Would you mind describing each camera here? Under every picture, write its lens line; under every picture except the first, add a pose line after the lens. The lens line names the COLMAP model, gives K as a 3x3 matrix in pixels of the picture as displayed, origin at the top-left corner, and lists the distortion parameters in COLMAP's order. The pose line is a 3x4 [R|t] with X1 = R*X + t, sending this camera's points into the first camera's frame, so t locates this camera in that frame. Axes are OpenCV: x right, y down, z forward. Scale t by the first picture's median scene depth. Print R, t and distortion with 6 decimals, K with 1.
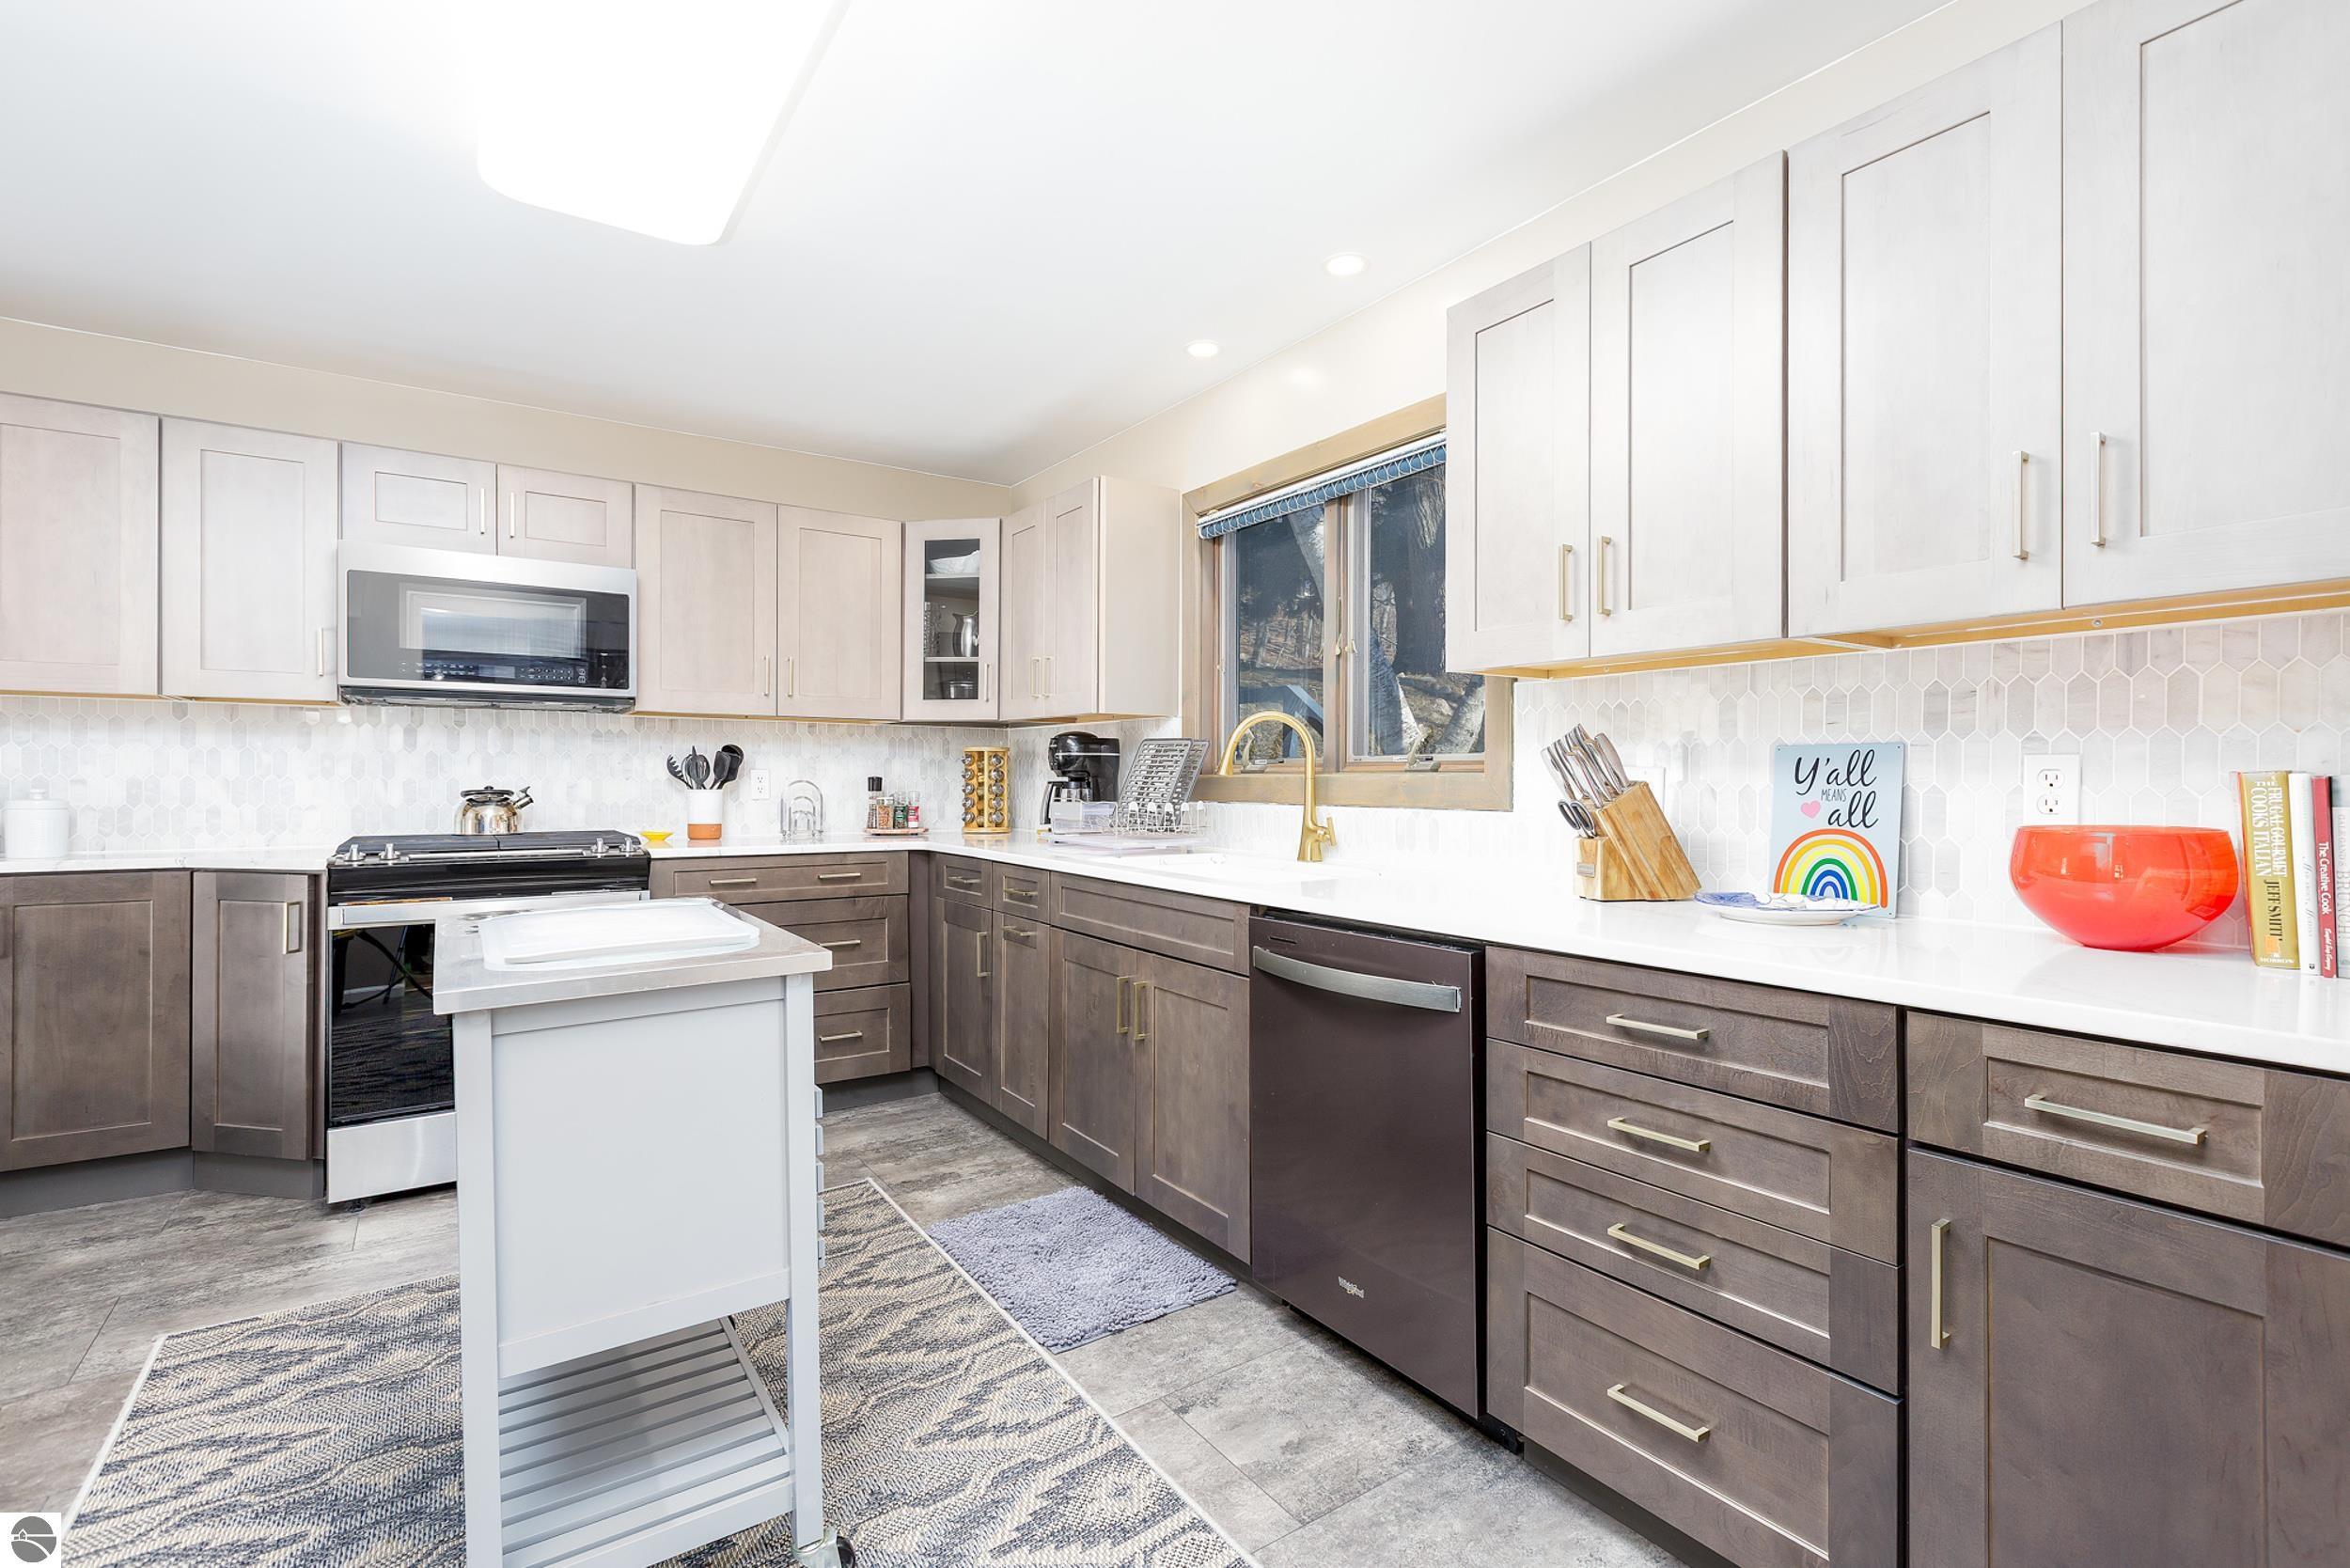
lens RADIAL K [[1062.3, 0, 1167.7], [0, 1062.3, 792.0], [0, 0, 1]] dist [-0.002964, 0.000073]
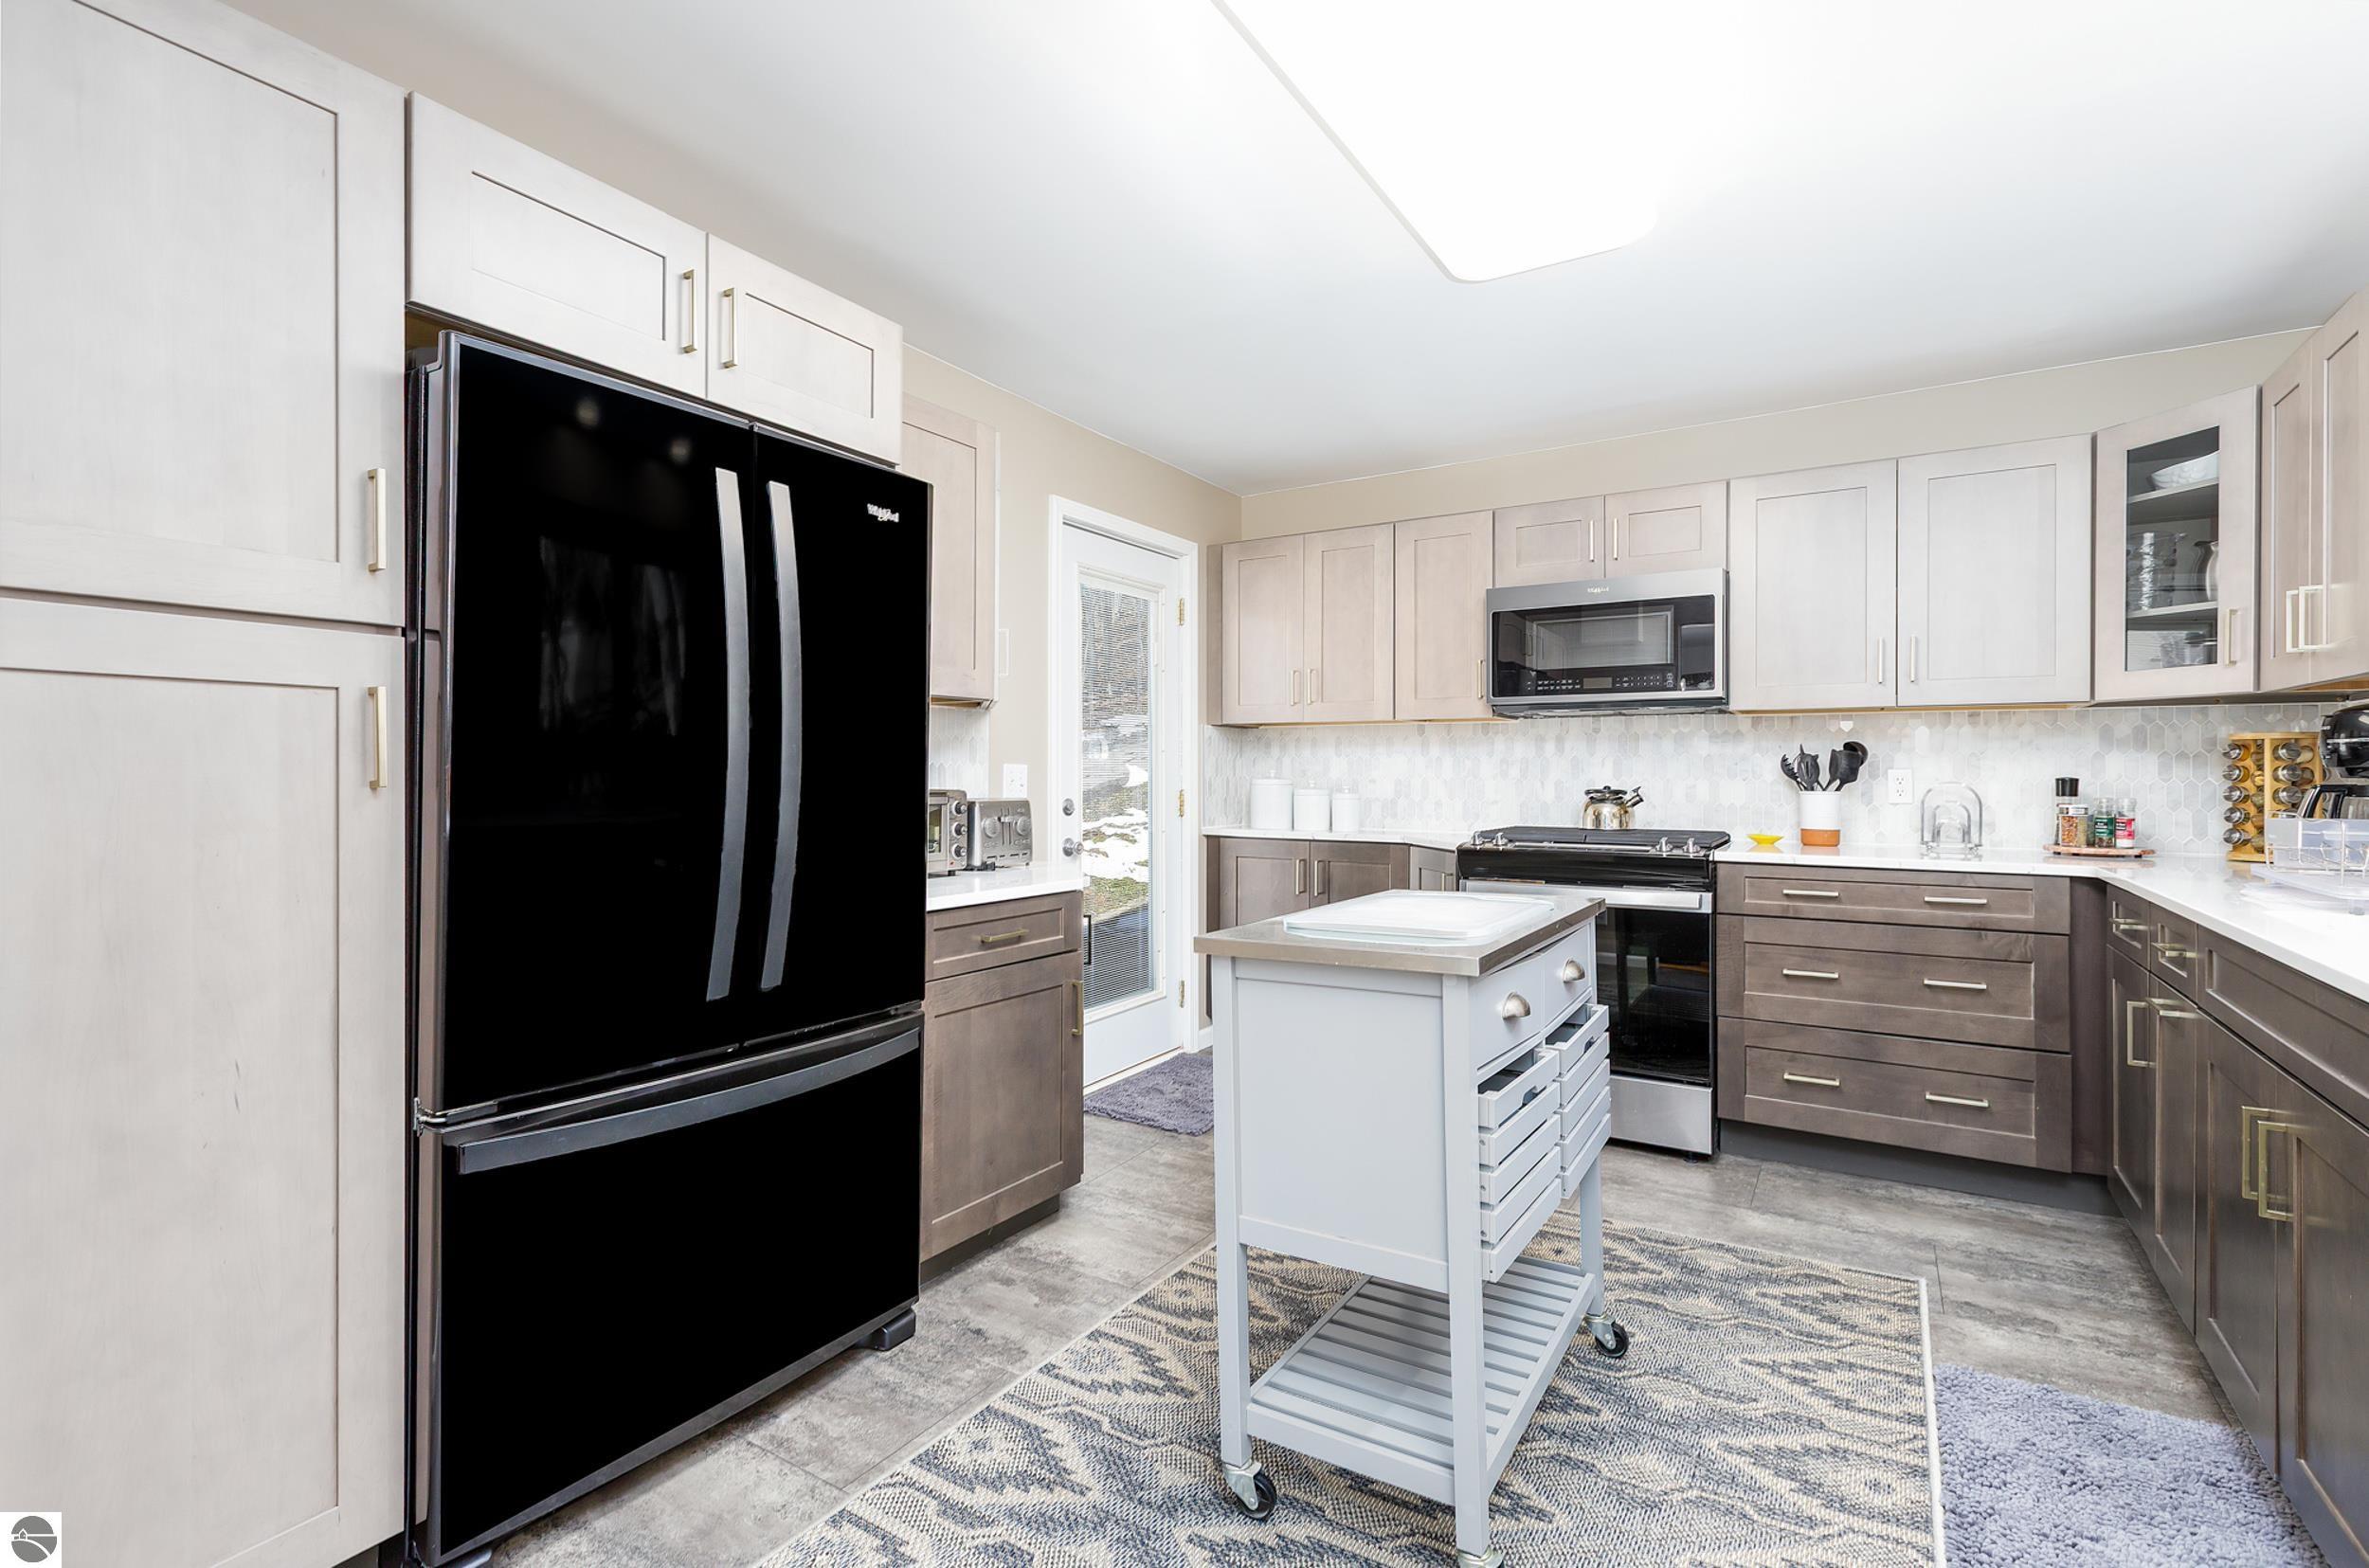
lens RADIAL K [[1070.8, 0, 1213.9], [0, 1070.8, 771.9], [0, 0, 1]] dist [-0.002964, 0.000073]
pose [[0.412806, -0.006749, -0.910794, 0.214120], [-0.013538, 0.999817, -0.013545, 0.000455], [0.910718, 0.017921, 0.412639, 0.162745]]
